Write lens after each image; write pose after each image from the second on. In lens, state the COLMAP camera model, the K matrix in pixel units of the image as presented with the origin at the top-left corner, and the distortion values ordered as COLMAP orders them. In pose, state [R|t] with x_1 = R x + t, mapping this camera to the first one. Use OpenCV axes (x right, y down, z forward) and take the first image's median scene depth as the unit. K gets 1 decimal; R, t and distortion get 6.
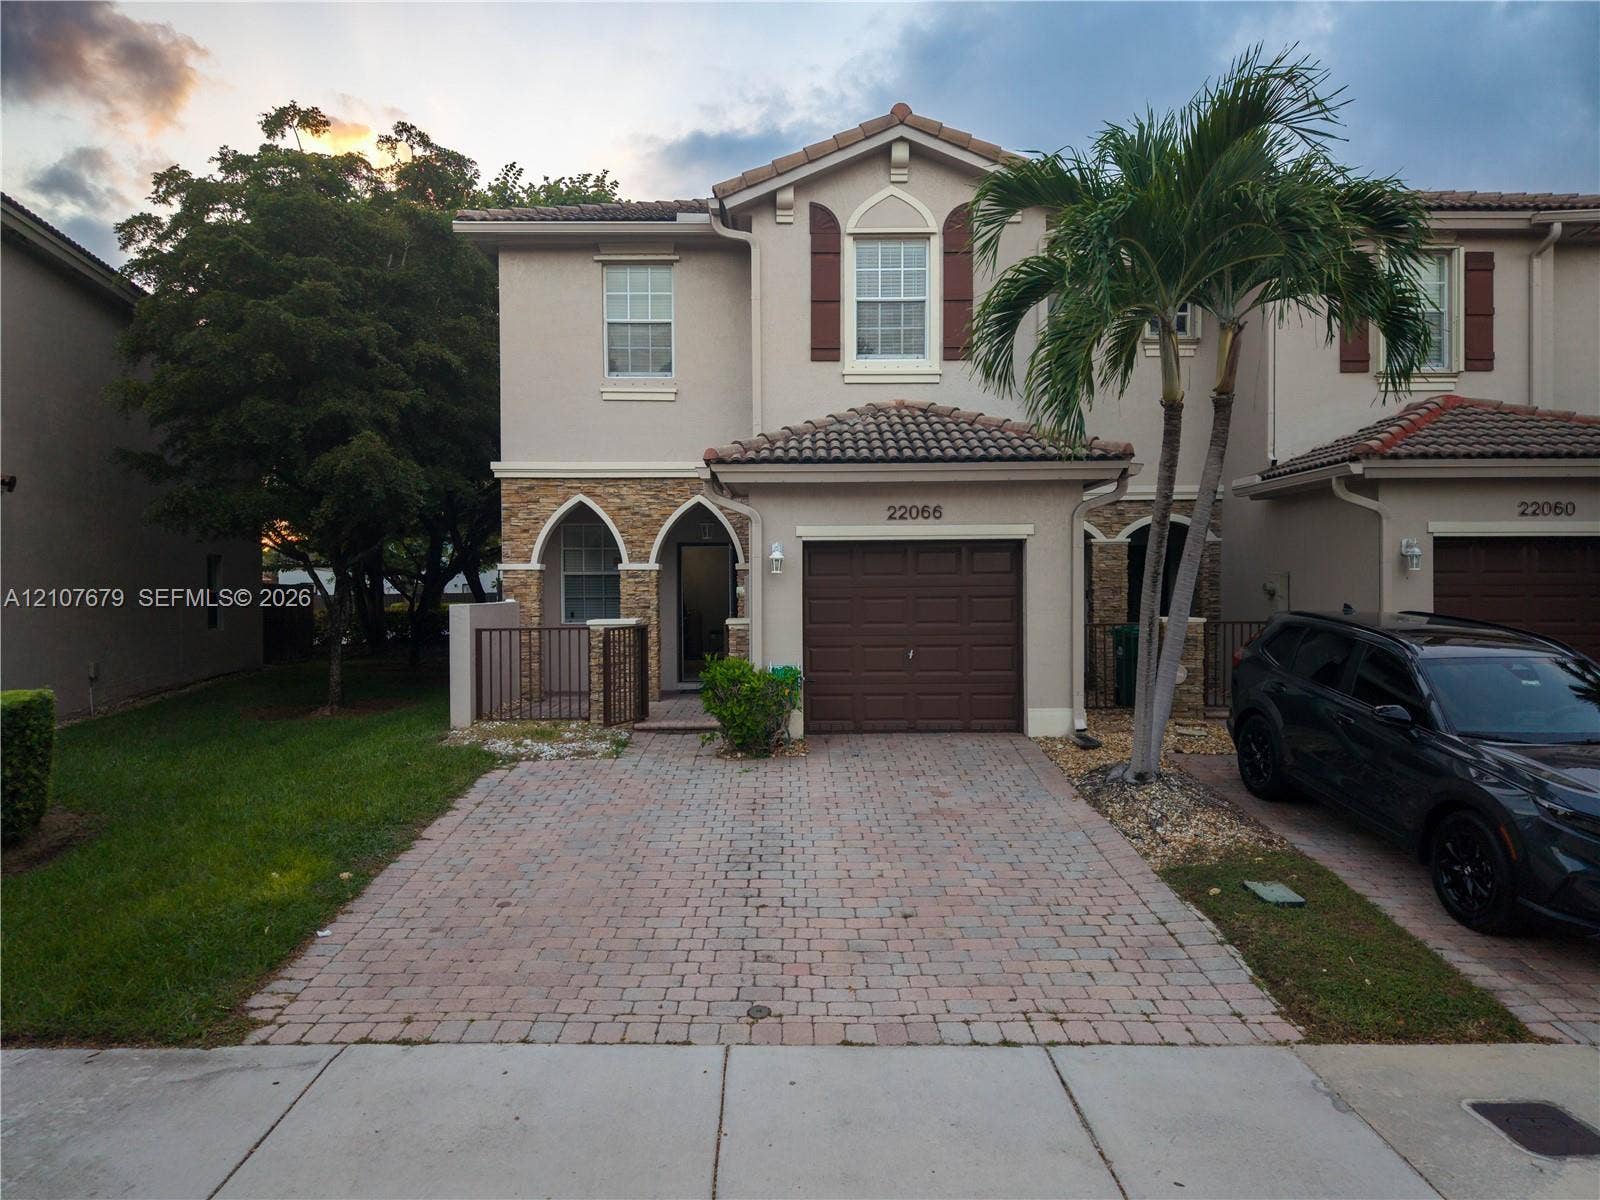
lens RADIAL K [[1067.4, 0, 800.0], [0, 1067.4, 609.9], [0, 0, 1]] dist [0.034803, -0.033759]
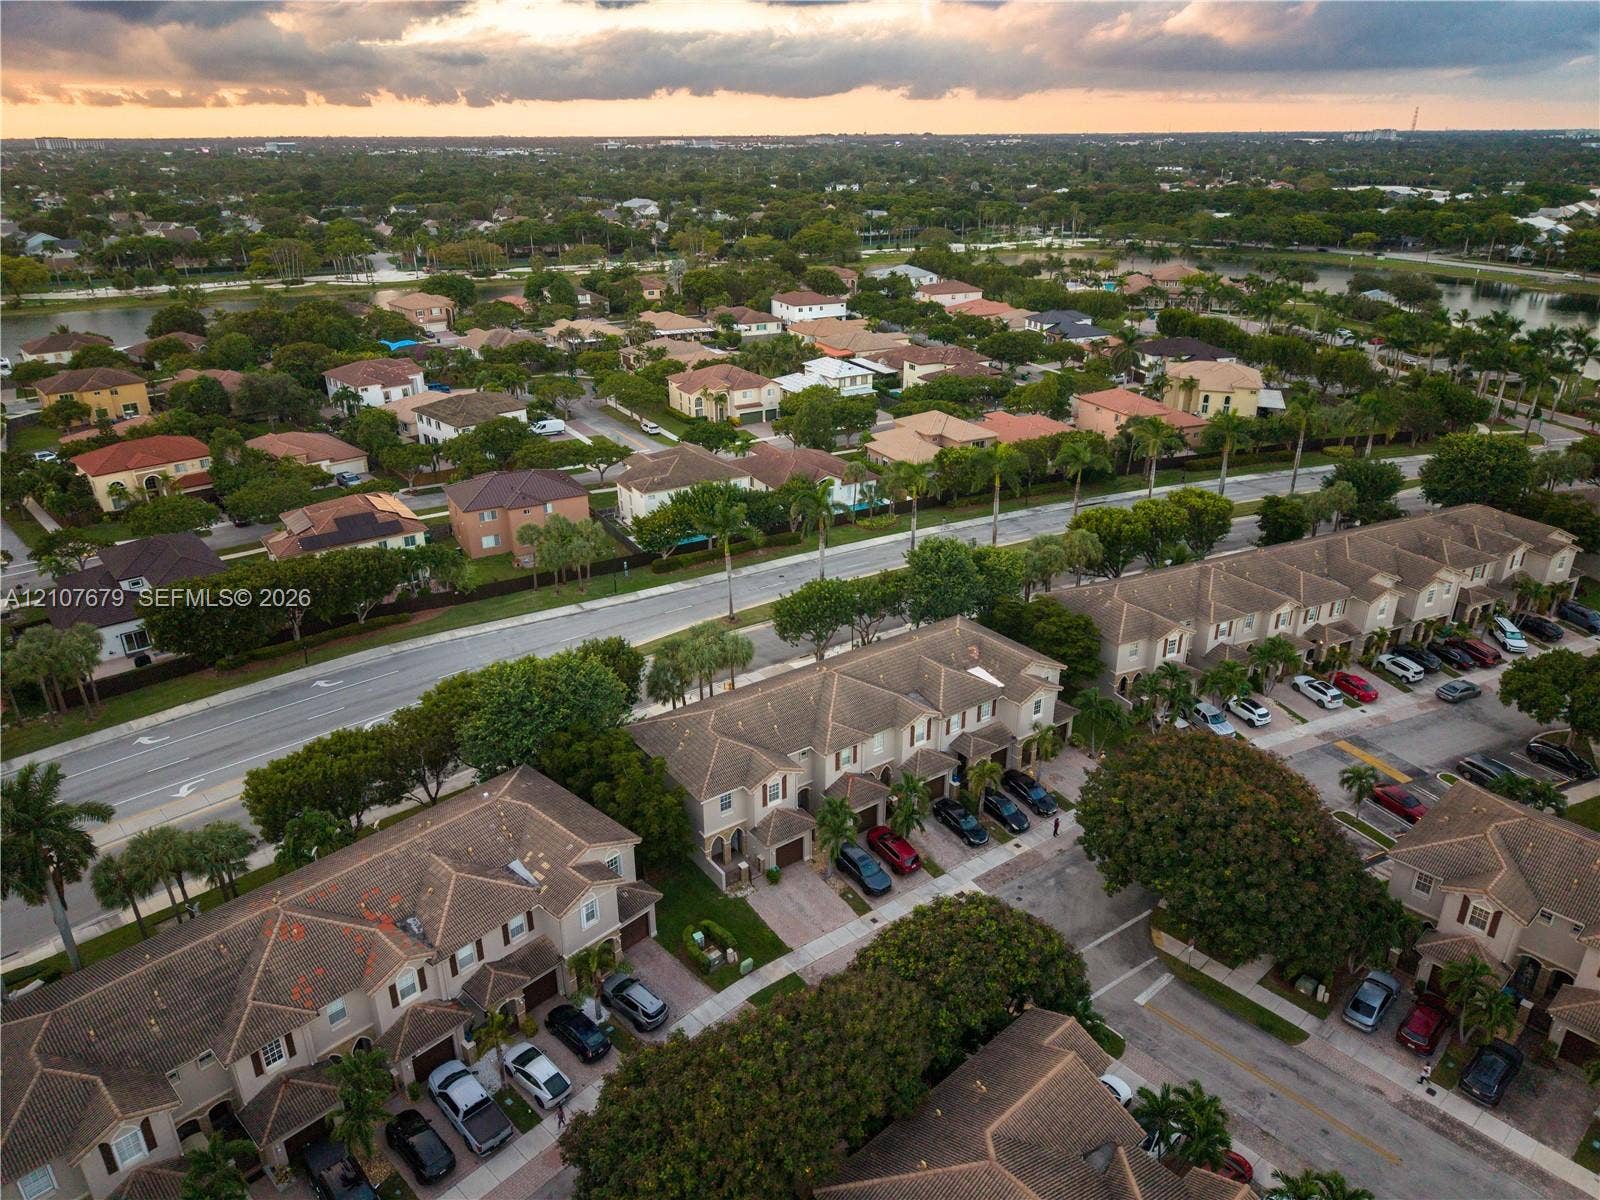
lens RADIAL K [[1067.4, 0, 795.5], [0, 1067.4, 587.7], [0, 0, 1]] dist [0.034803, -0.033759]
pose [[0.820259, -0.225765, 0.525553, -2.693608], [0.012161, 0.925486, 0.378587, -3.638272], [-0.571863, -0.304148, 0.761884, -3.206228]]
